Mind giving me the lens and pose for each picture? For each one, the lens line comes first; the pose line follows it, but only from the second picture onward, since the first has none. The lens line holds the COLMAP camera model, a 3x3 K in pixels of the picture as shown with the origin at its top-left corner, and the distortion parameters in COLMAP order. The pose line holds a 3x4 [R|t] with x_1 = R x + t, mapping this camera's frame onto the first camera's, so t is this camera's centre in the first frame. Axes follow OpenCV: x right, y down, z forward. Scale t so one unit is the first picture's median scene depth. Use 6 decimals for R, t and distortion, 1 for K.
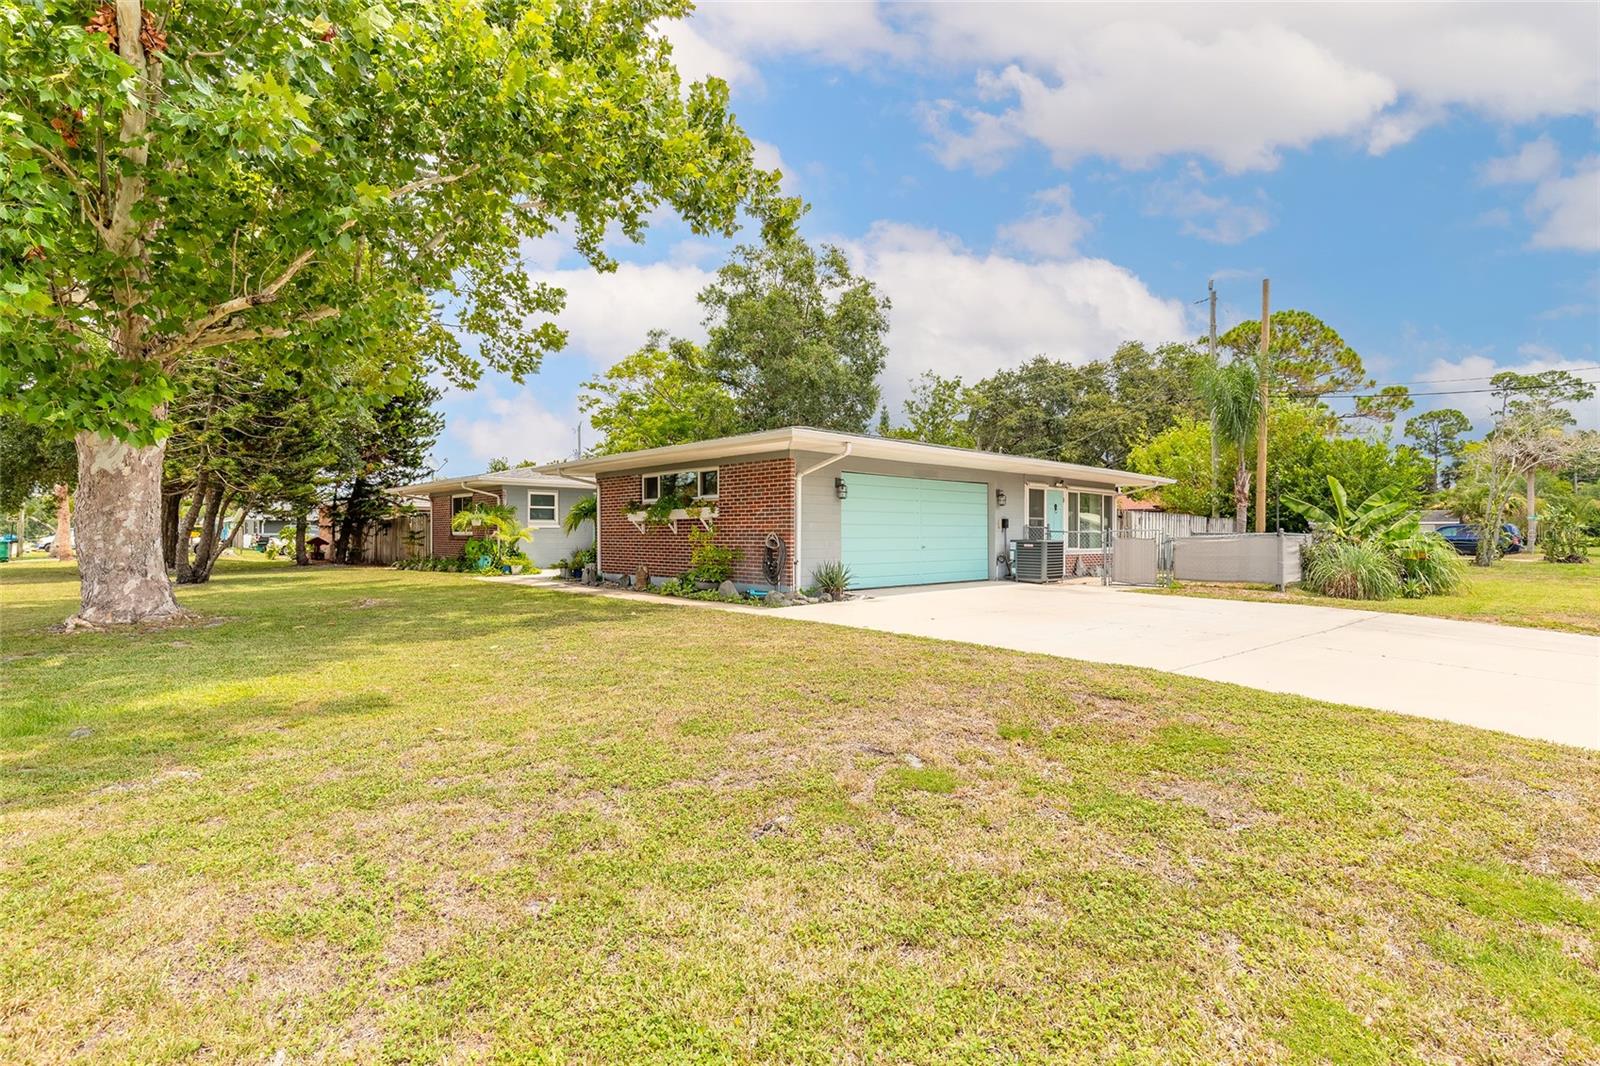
lens RADIAL K [[774.6, 0, 802.4], [0, 774.6, 533.8], [0, 0, 1]] dist [0.010192, 0.001084]
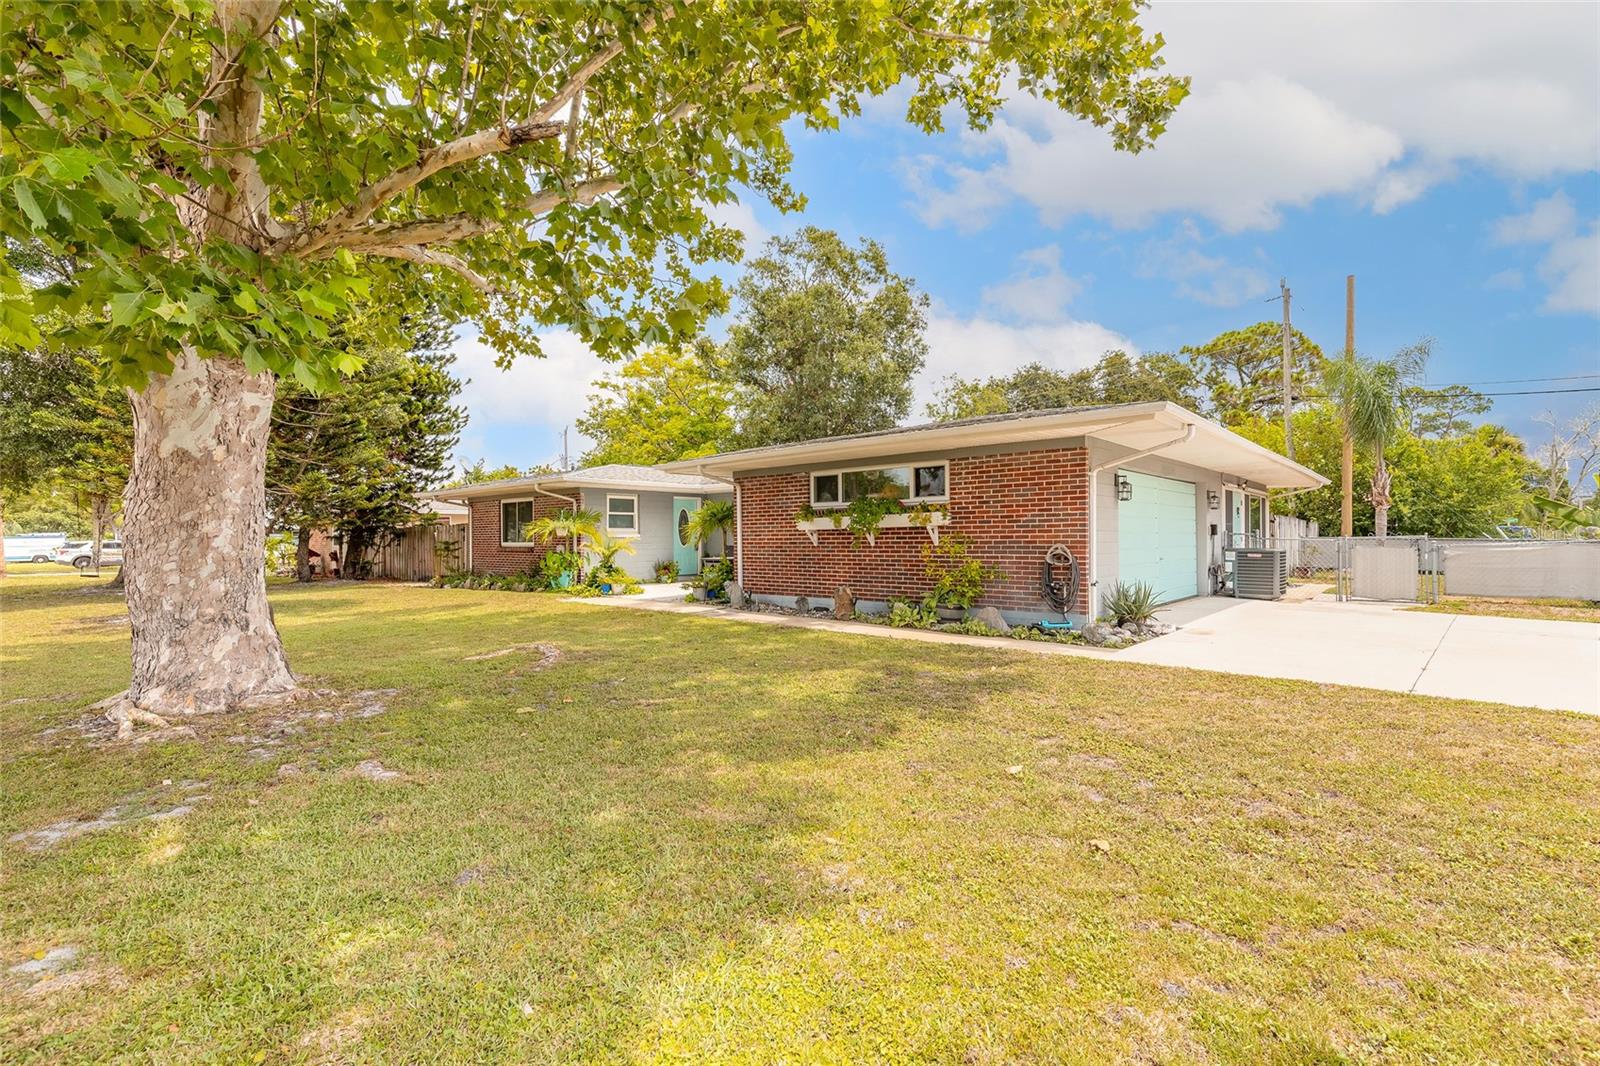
lens RADIAL K [[730.0, 0, 797.0], [0, 730.0, 531.8], [0, 0, 1]] dist [0.017003, -0.000570]
pose [[0.996430, -0.006129, 0.084198, -0.256699], [0.006868, 0.999940, -0.008490, -0.007094], [-0.084141, 0.009038, 0.996413, 0.219679]]
